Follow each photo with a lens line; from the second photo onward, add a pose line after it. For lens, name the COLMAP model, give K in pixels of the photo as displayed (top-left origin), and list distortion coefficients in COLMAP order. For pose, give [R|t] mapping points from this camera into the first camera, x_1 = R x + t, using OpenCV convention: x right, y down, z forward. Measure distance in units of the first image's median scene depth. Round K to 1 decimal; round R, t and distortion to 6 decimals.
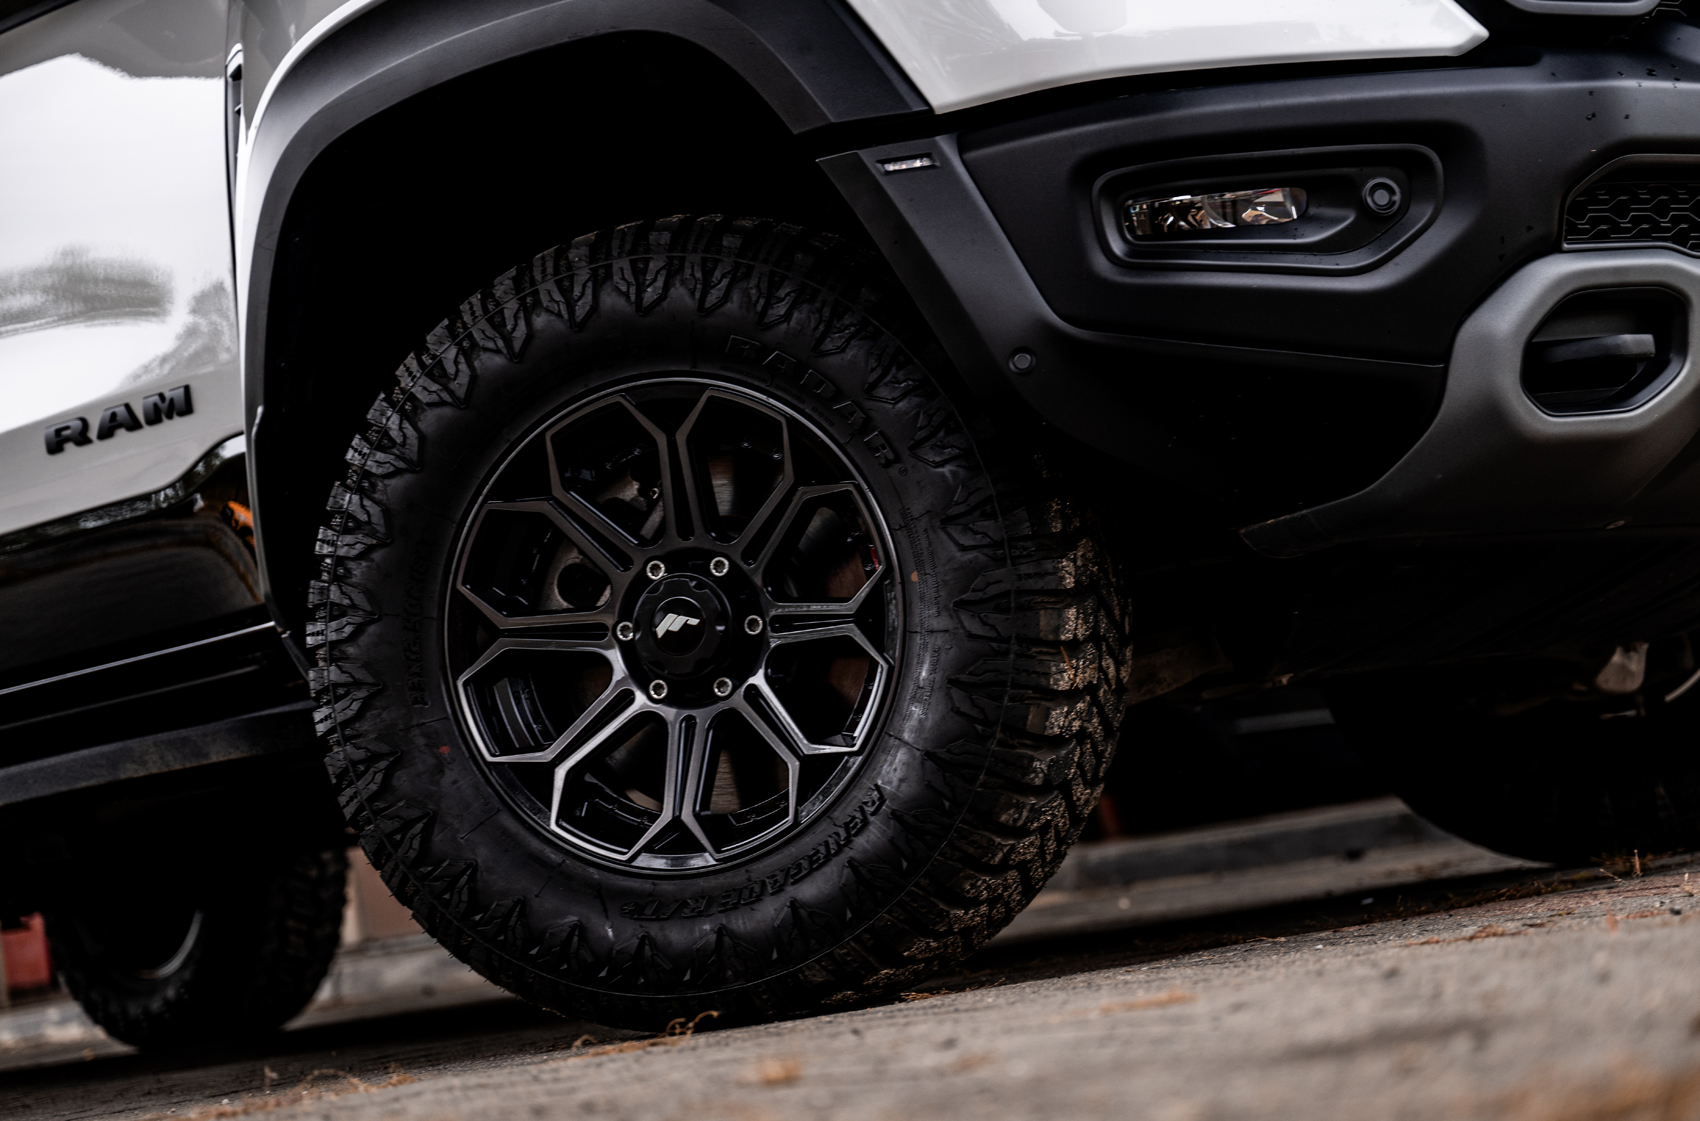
lens RADIAL K [[3356.5, 0, 850.0], [0, 3356.5, 560.5], [0, 0, 1]] dist [-0.019611, 0.017144]
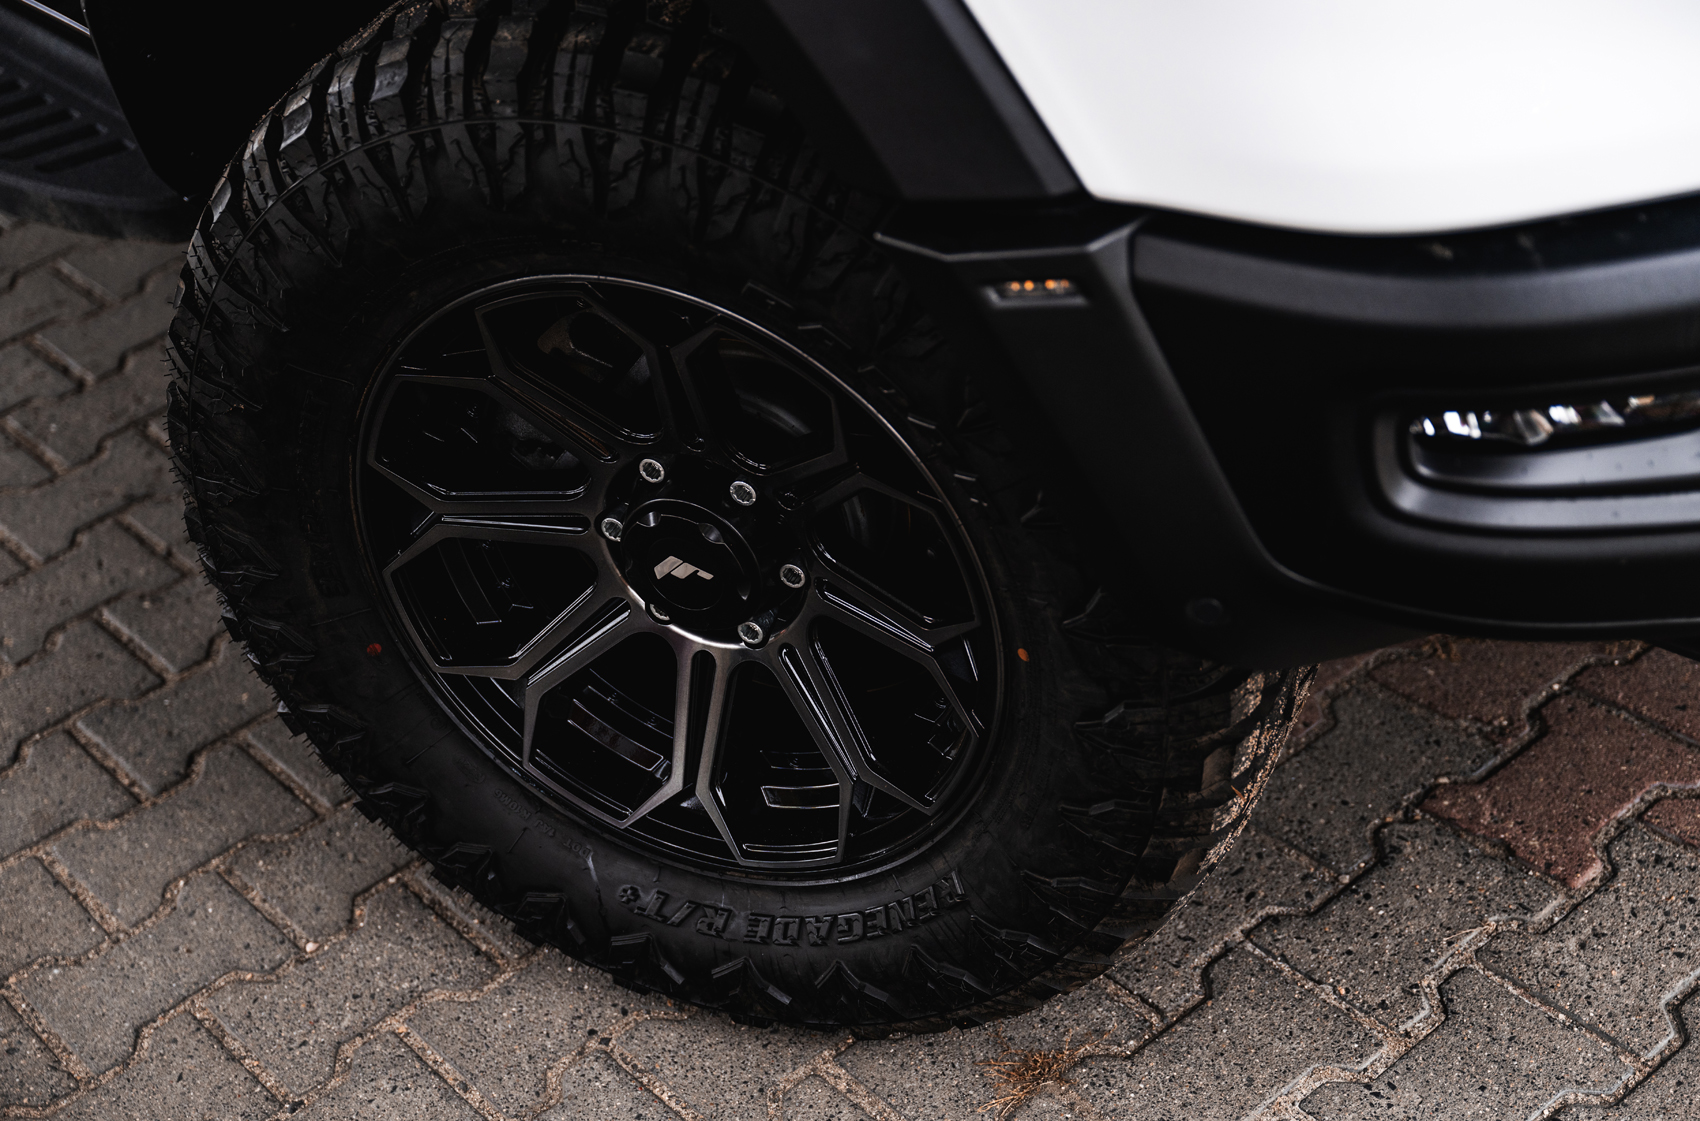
lens RADIAL K [[2759.2, 0, 850.0], [0, 2759.2, 560.5], [0, 0, 1]] dist [0.038322, 0.228840]
pose [[0.997351, 0.051120, -0.051746, 0.012072], [-0.006241, 0.768918, 0.639317, -0.345317], [0.072470, -0.637301, 0.767200, 0.567436]]
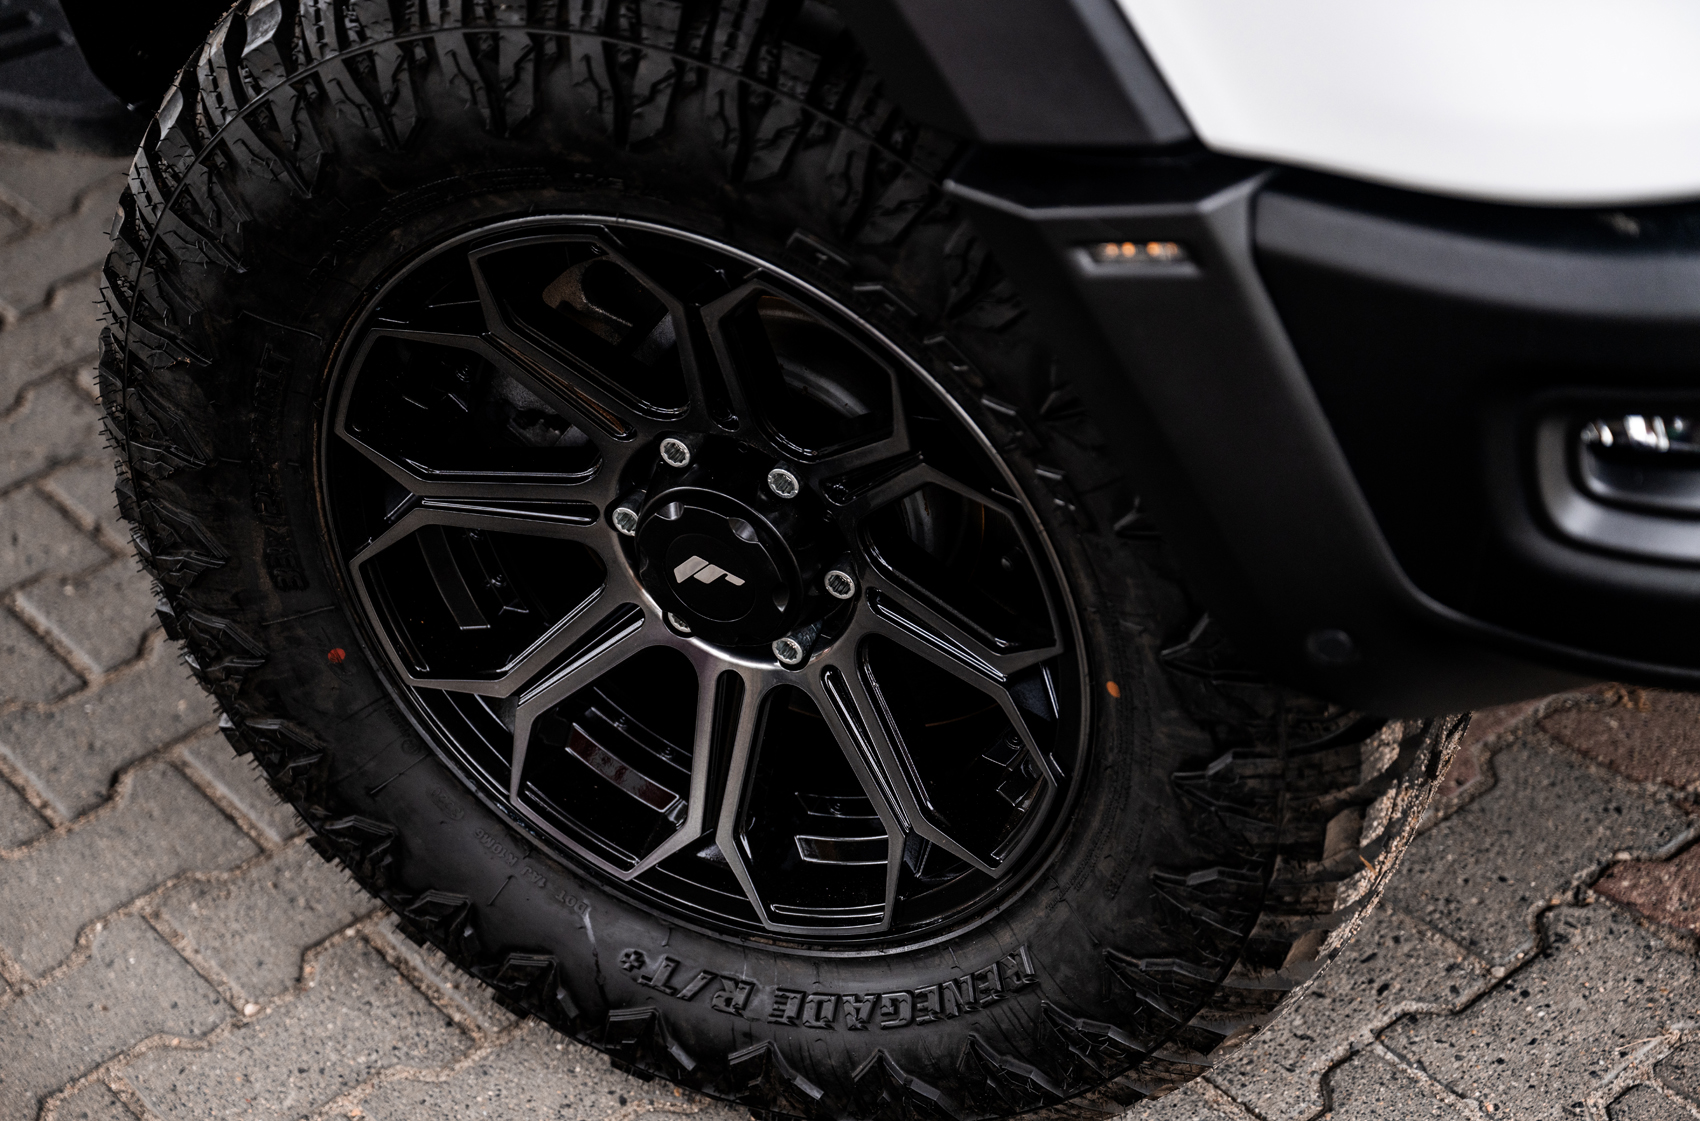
lens RADIAL K [[3367.6, 0, 850.0], [0, 3367.6, 560.5], [0, 0, 1]] dist [0.061269, -0.076205]
pose [[0.993727, 0.083387, -0.074521, 0.015379], [-0.016335, 0.767440, 0.640912, -0.352140], [0.110634, -0.635675, 0.763988, 0.562939]]
